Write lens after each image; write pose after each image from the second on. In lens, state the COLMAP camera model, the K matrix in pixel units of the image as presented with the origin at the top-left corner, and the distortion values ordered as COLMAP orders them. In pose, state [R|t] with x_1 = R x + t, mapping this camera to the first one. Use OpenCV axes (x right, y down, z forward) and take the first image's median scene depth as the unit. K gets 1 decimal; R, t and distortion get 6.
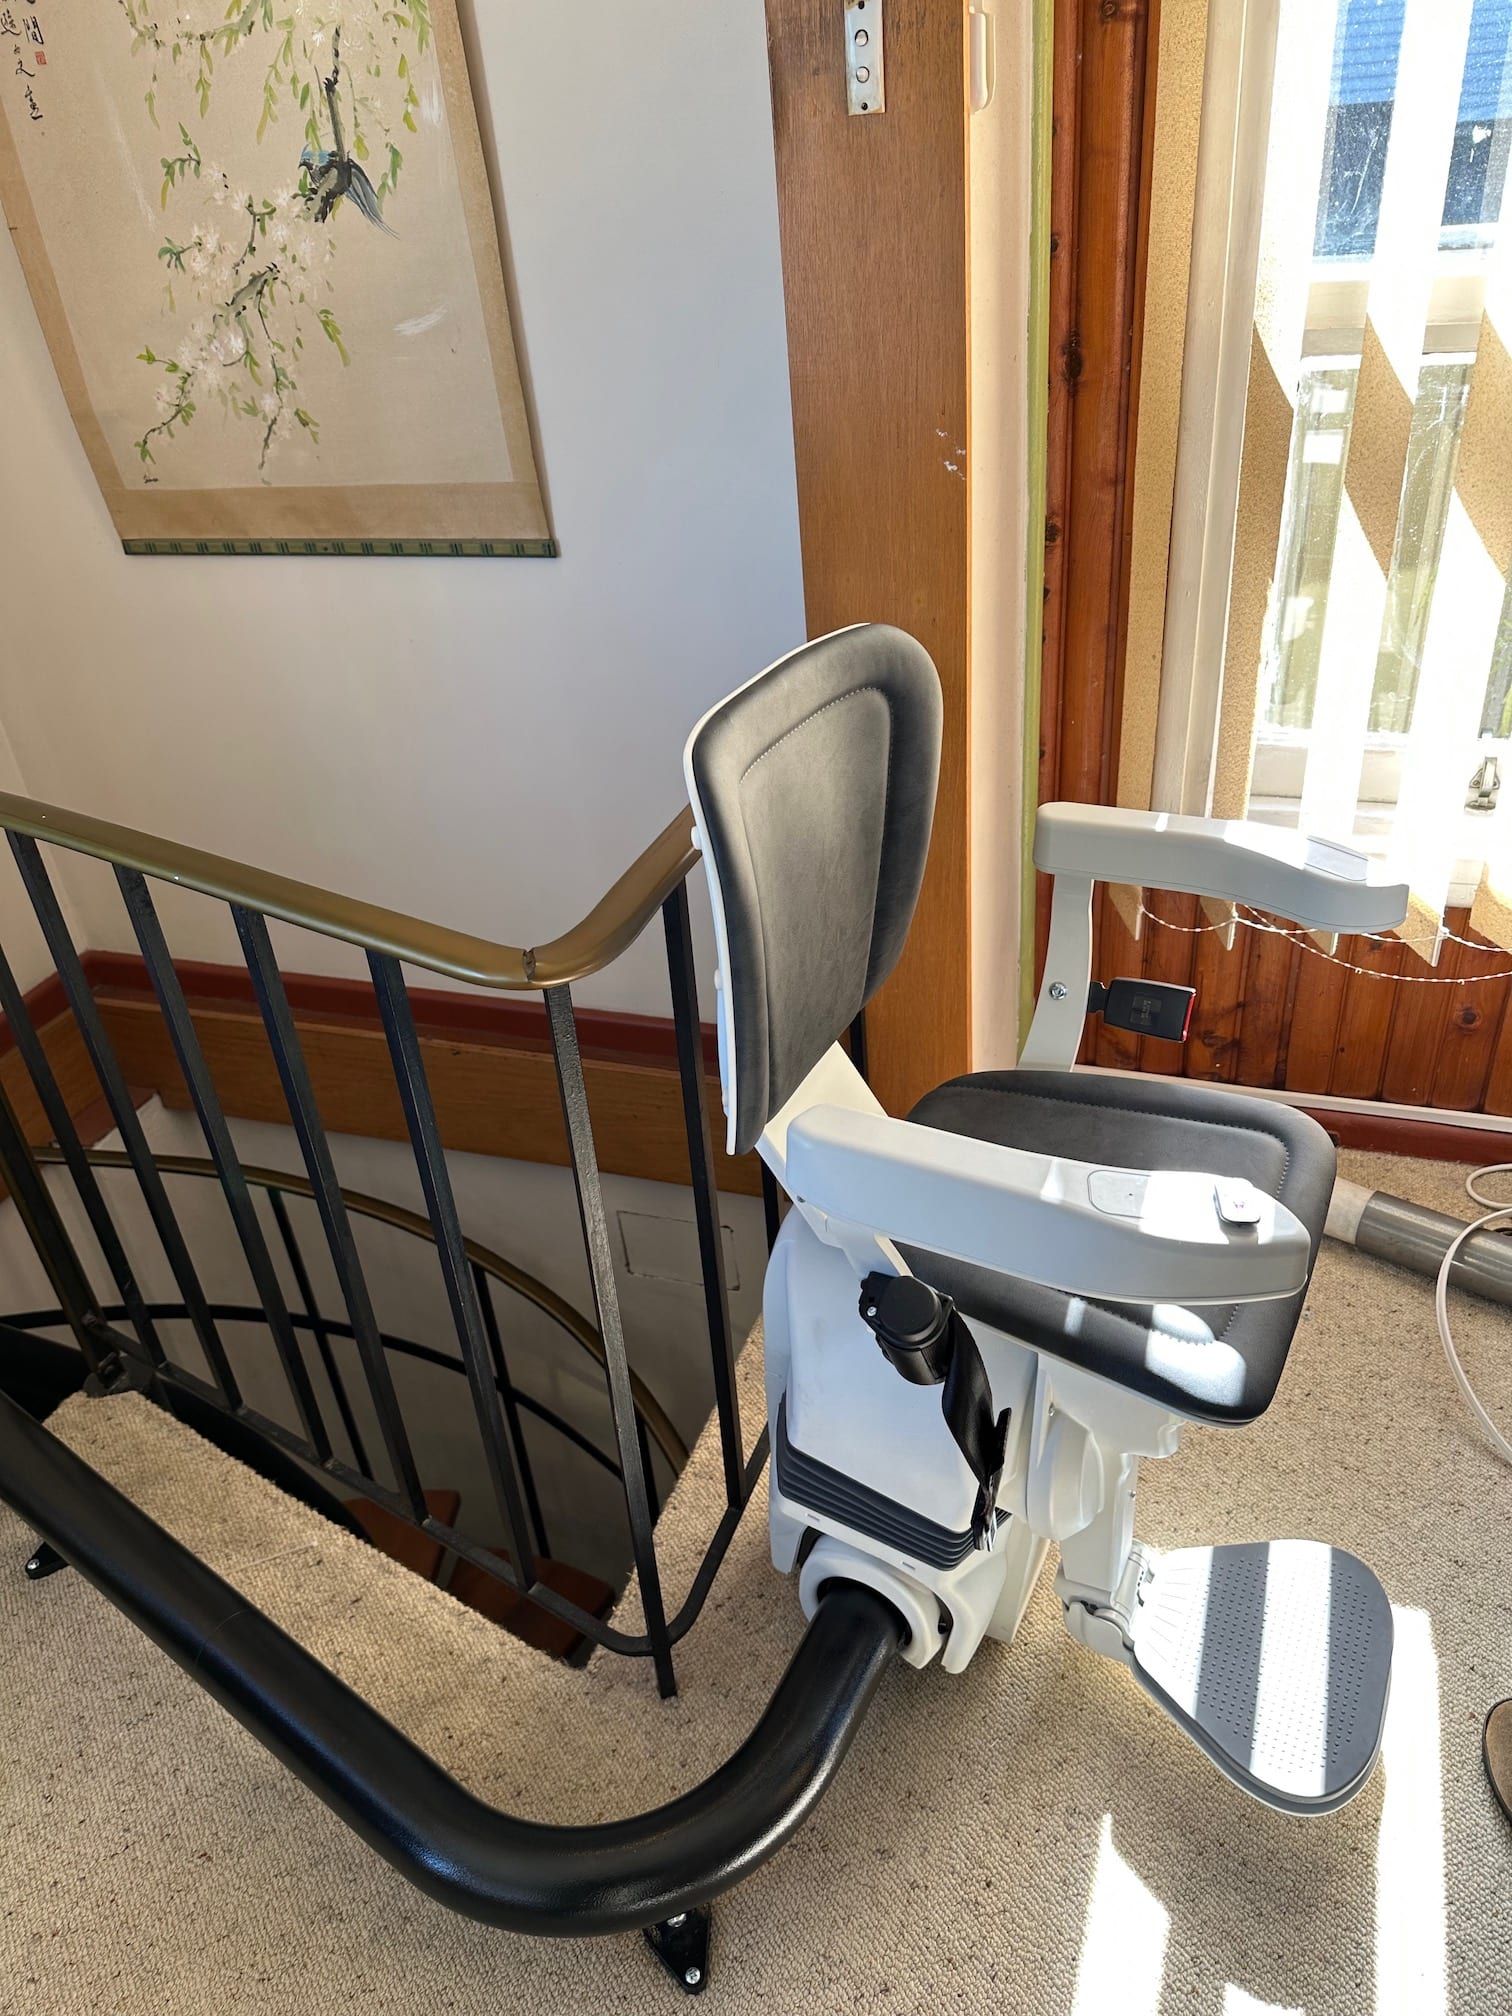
lens RADIAL K [[1379.8, 0, 771.8], [0, 1379.8, 1020.1], [0, 0, 1]] dist [-0.001093, -0.009259]
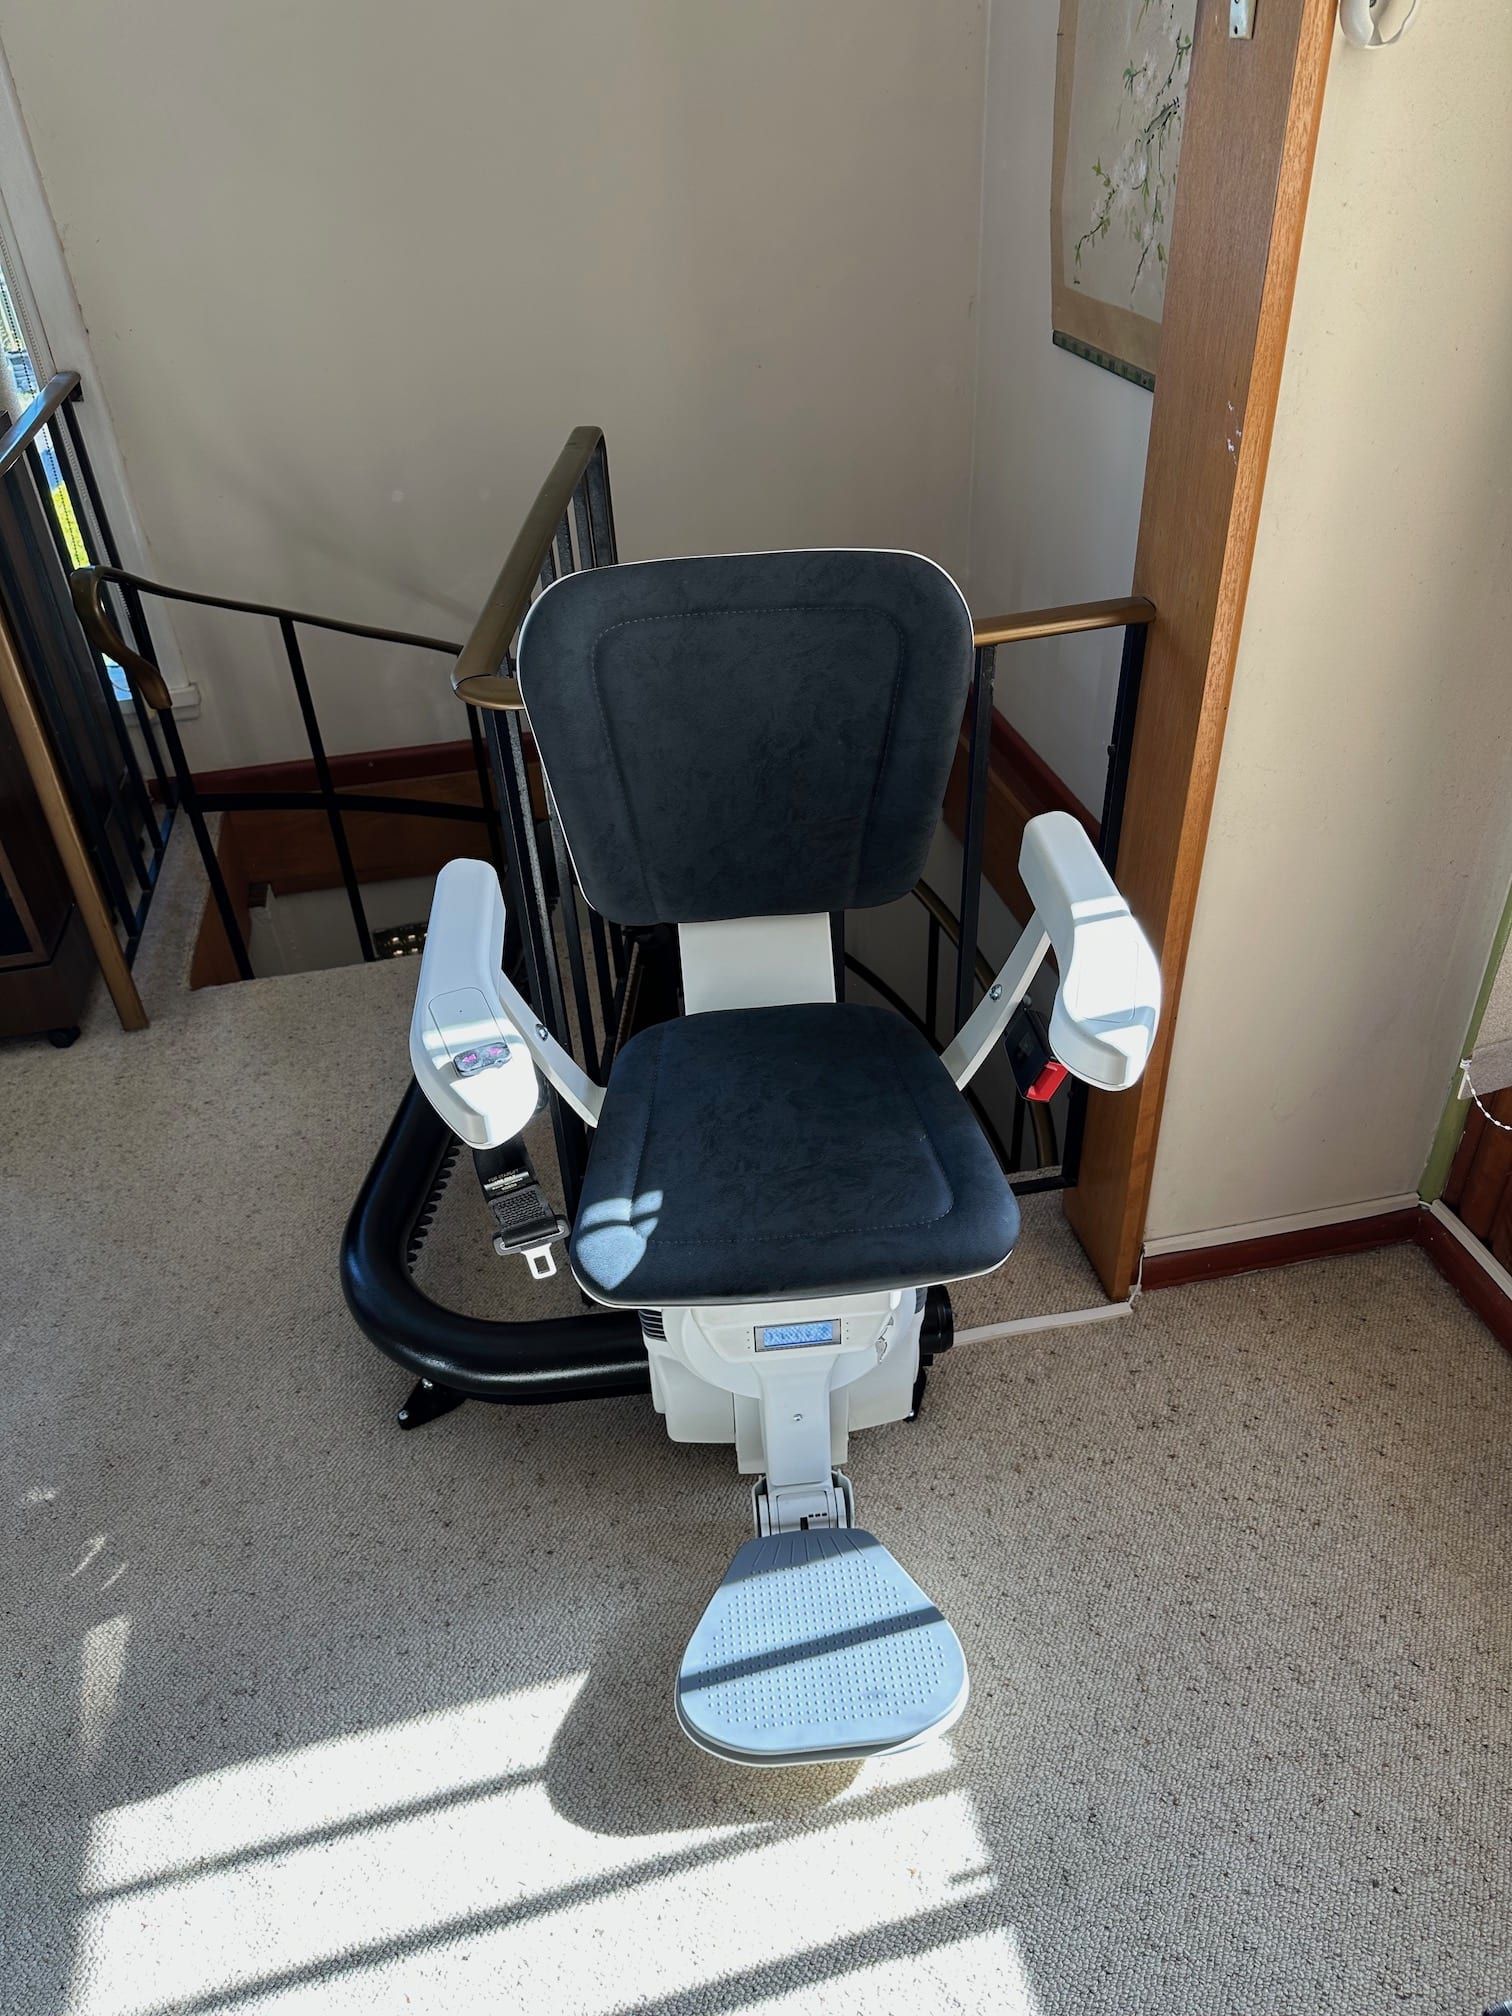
lens RADIAL K [[1409.1, 0, 819.4], [0, 1409.1, 1028.4], [0, 0, 1]] dist [-0.006191, -0.004995]
pose [[0.550632, 0.546365, -0.631101, 0.552685], [-0.460960, 0.829331, 0.315794, -0.180393], [0.695931, 0.117026, 0.708509, 0.146333]]
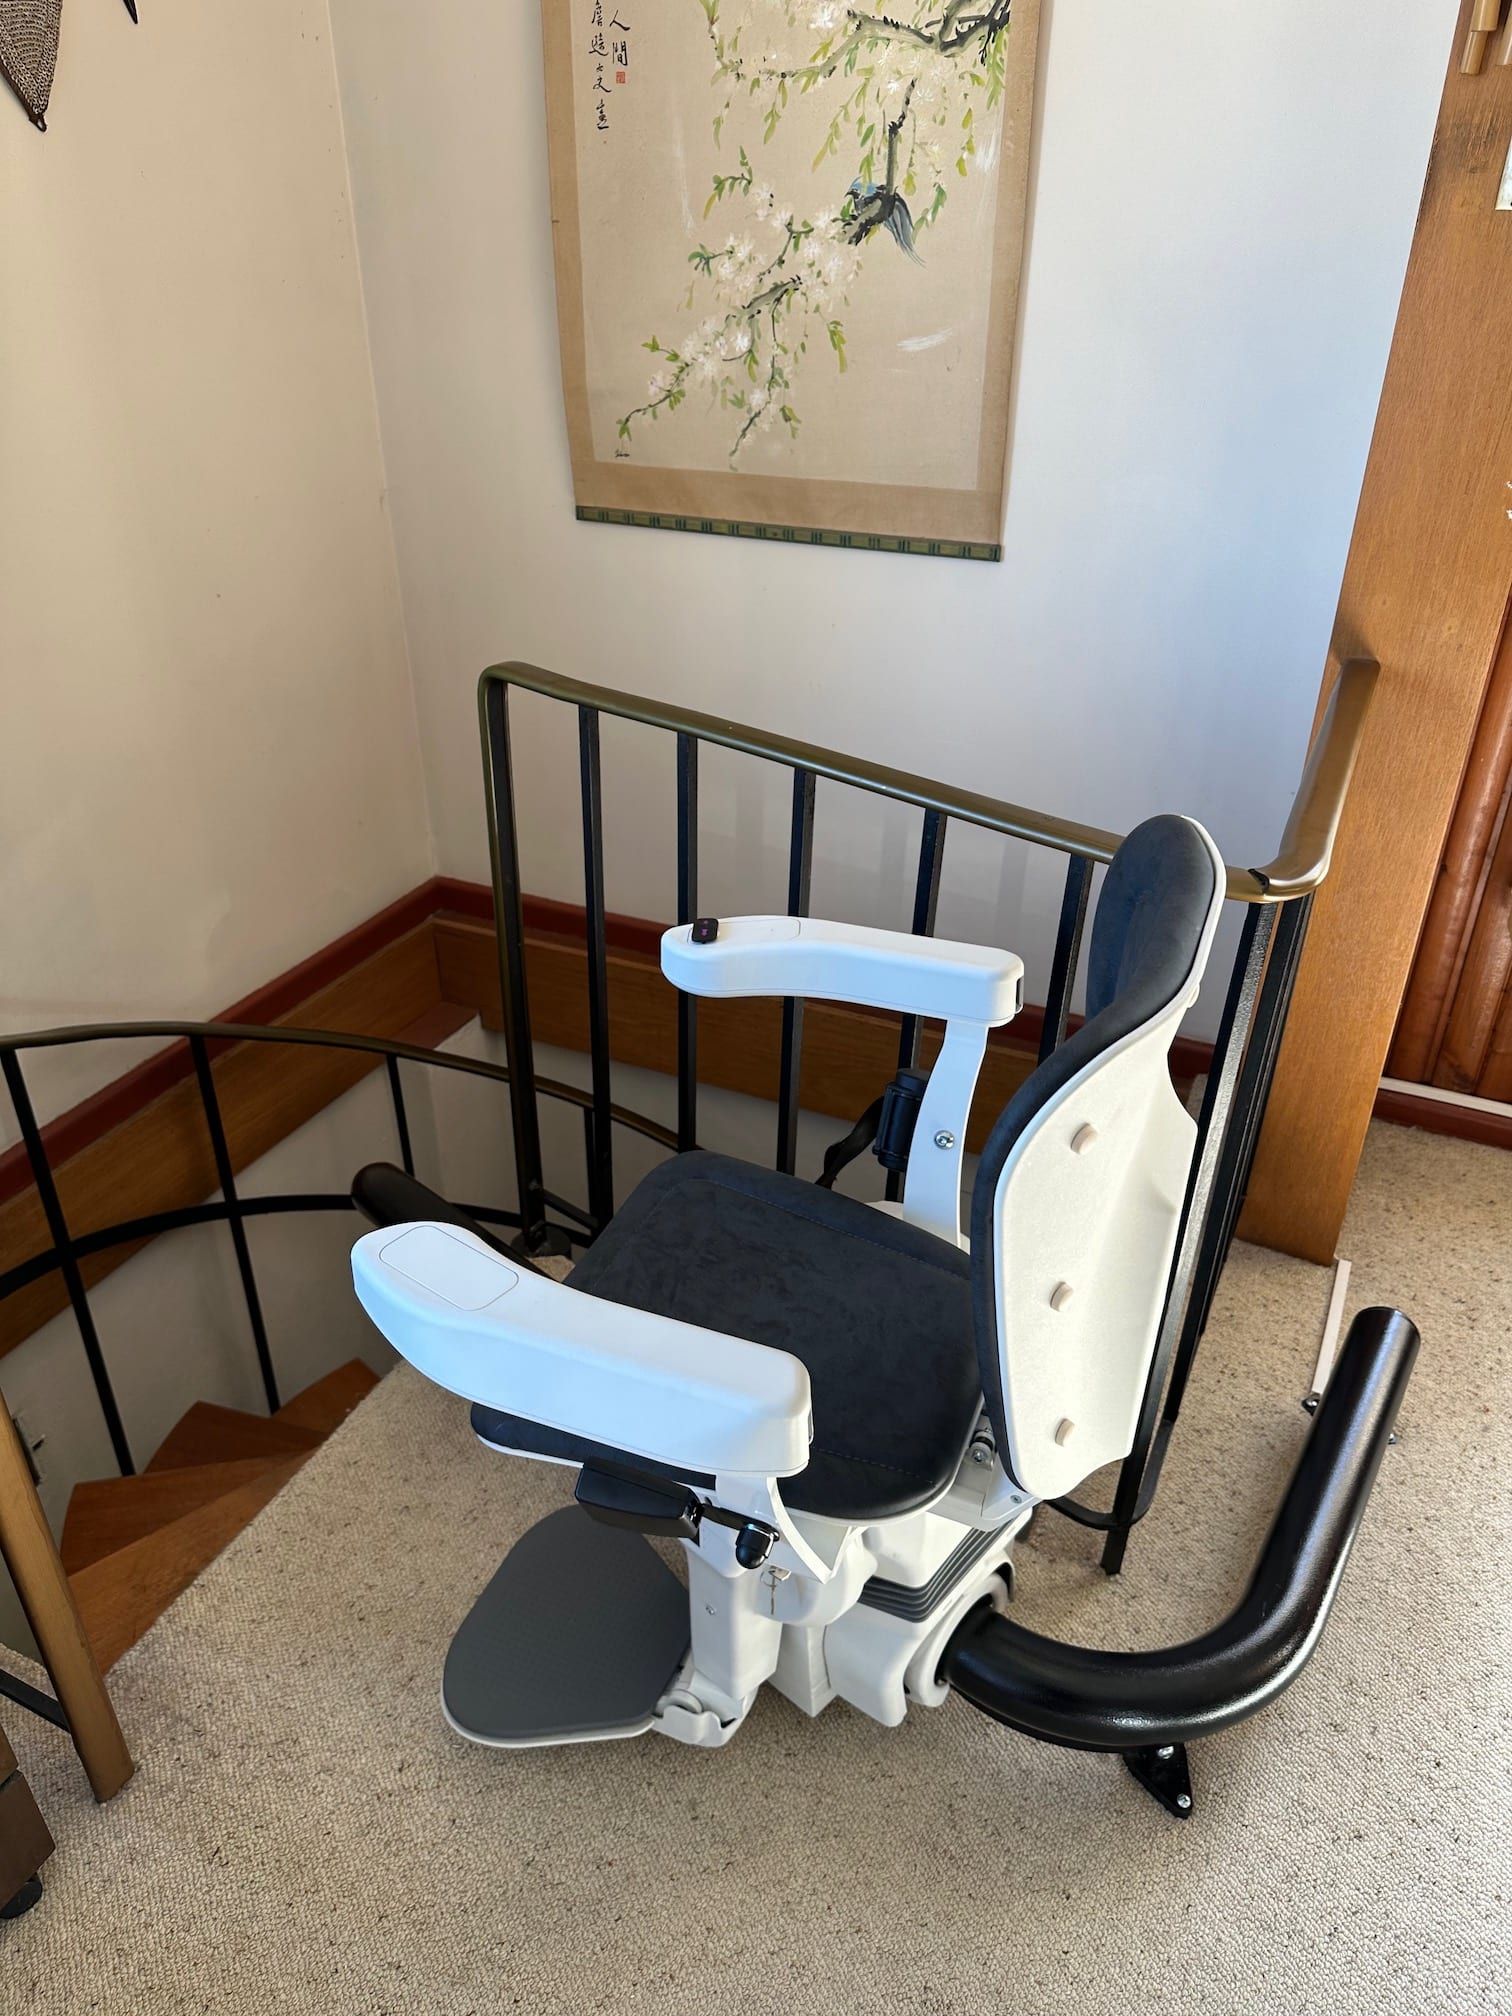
lens RADIAL K [[1386.2, 0, 756.0], [0, 1386.2, 1008.0], [0, 0, 1]] dist [0.000831, -0.013053]
pose [[0.991316, 0.123621, -0.044842, -0.277255], [-0.125103, 0.991631, -0.031896, 0.083578], [0.040524, 0.037229, 0.998485, -0.107933]]
